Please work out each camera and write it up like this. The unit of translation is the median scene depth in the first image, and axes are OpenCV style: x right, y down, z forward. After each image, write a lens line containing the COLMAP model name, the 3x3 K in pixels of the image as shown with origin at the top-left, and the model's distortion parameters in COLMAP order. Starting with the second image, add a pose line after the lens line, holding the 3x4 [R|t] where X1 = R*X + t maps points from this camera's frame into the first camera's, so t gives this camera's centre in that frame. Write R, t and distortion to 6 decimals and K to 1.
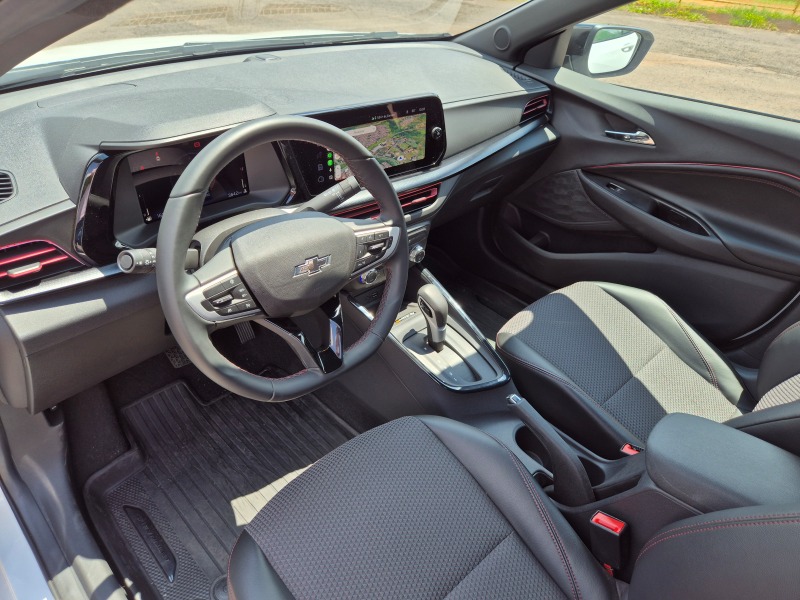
lens RADIAL K [[538.1, 0, 392.8], [0, 538.1, 288.4], [0, 0, 1]] dist [0.064764, -0.061027]
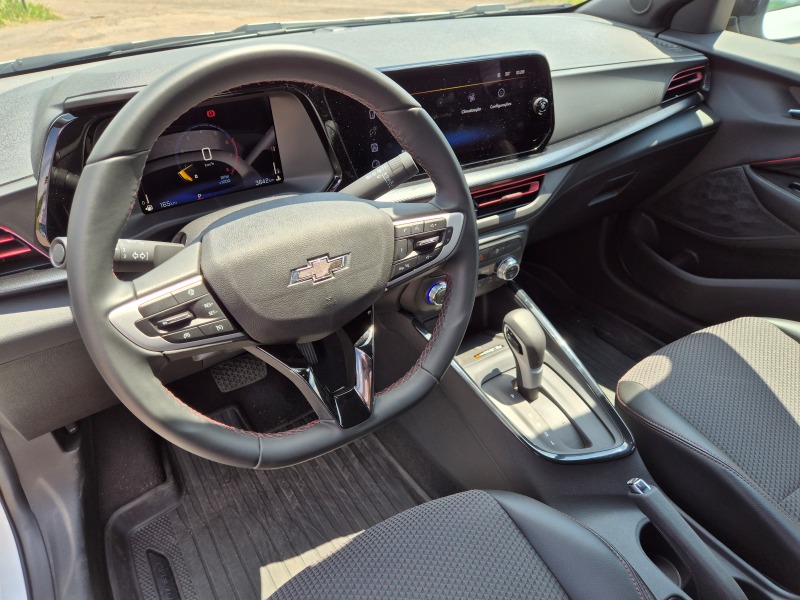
lens RADIAL K [[538.8, 0, 392.5], [0, 538.8, 297.0], [0, 0, 1]] dist [0.054479, -0.045589]
pose [[0.975832, 0.043523, -0.214142, 0.052218], [-0.049781, 0.998474, -0.023917, 0.001746], [0.212774, 0.033999, 0.976510, 0.229338]]
